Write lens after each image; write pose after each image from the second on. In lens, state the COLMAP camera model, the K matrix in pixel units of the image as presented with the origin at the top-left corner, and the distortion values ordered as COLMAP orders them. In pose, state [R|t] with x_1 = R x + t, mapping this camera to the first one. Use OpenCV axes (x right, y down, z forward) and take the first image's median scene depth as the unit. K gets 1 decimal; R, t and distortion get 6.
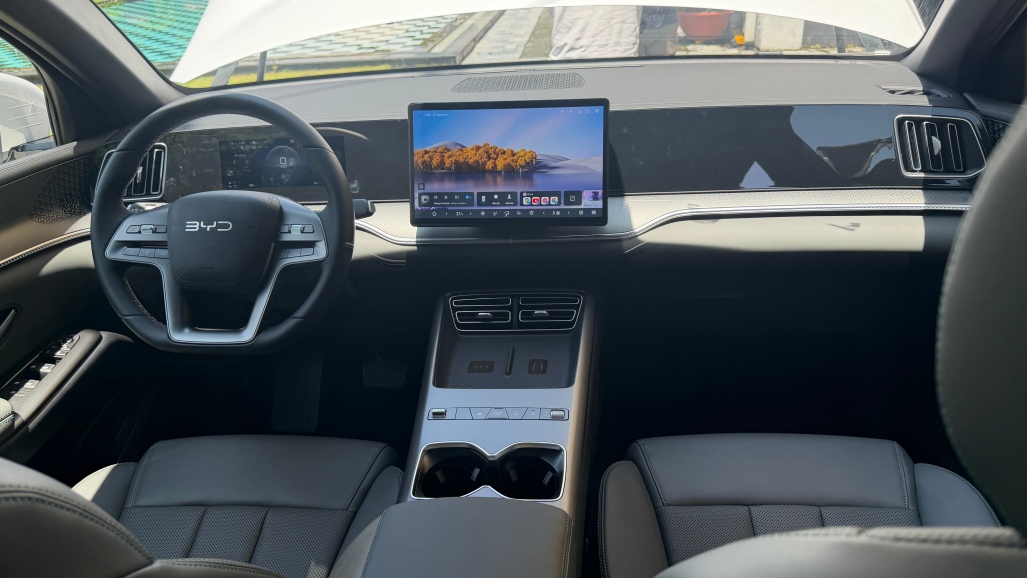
lens RADIAL K [[733.7, 0, 513.8], [0, 733.7, 291.6], [0, 0, 1]] dist [-0.000422, 0.001063]
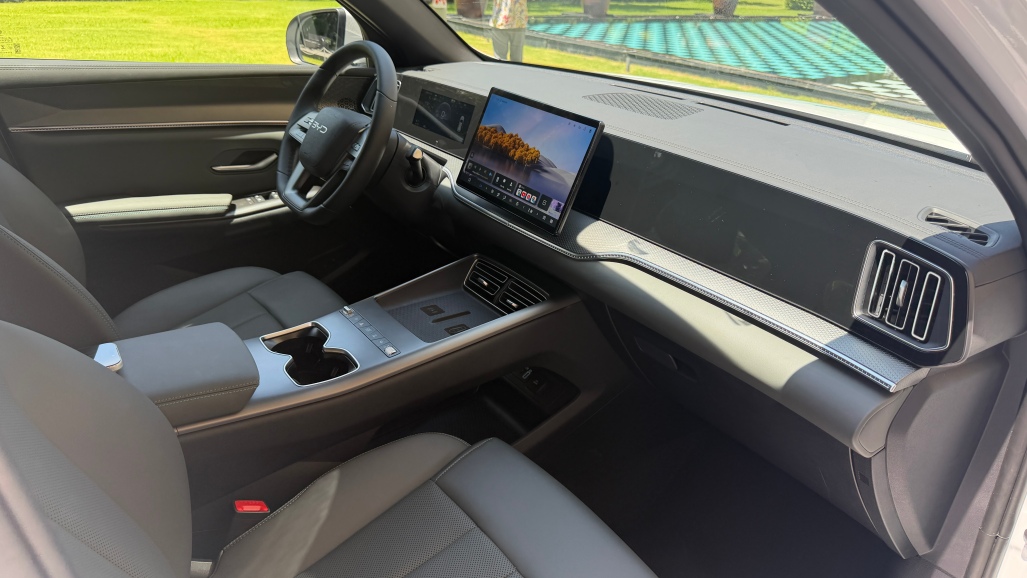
lens RADIAL K [[733.7, 0, 513.9], [0, 733.7, 286.6], [0, 0, 1]] dist [-0.000422, 0.001063]
pose [[0.629327, 0.393224, -0.670315, 0.799536], [-0.421932, 0.897229, 0.130205, -0.136889], [0.652626, 0.200886, 0.730564, 0.226953]]
